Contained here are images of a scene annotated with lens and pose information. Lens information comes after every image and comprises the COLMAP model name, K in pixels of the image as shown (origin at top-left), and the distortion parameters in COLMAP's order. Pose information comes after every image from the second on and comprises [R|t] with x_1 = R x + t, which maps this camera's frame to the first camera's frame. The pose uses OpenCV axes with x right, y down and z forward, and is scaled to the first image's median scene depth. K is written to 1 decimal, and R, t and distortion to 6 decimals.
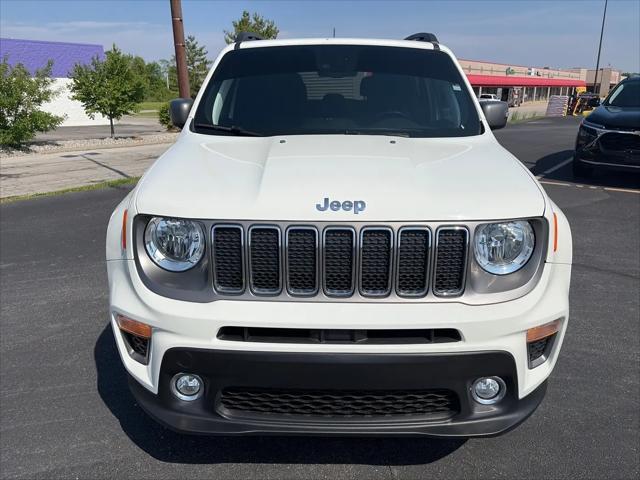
lens RADIAL K [[539.9, 0, 320.0], [0, 539.9, 240.0], [0, 0, 1]] dist [0.018732, 0.001576]
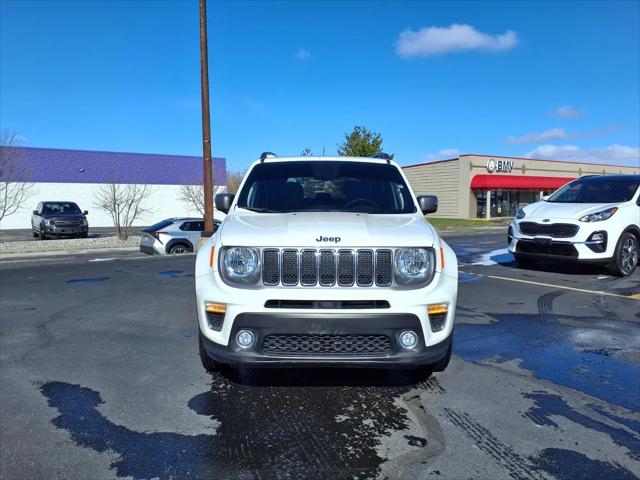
lens RADIAL K [[541.4, 0, 310.2], [0, 541.4, 234.1], [0, 0, 1]] dist [0.062342, -0.011468]
pose [[0.999992, 0.003163, 0.002532, -0.030091], [-0.002582, 0.979133, -0.203202, 0.298684], [-0.003121, 0.203194, 0.979134, -0.885044]]
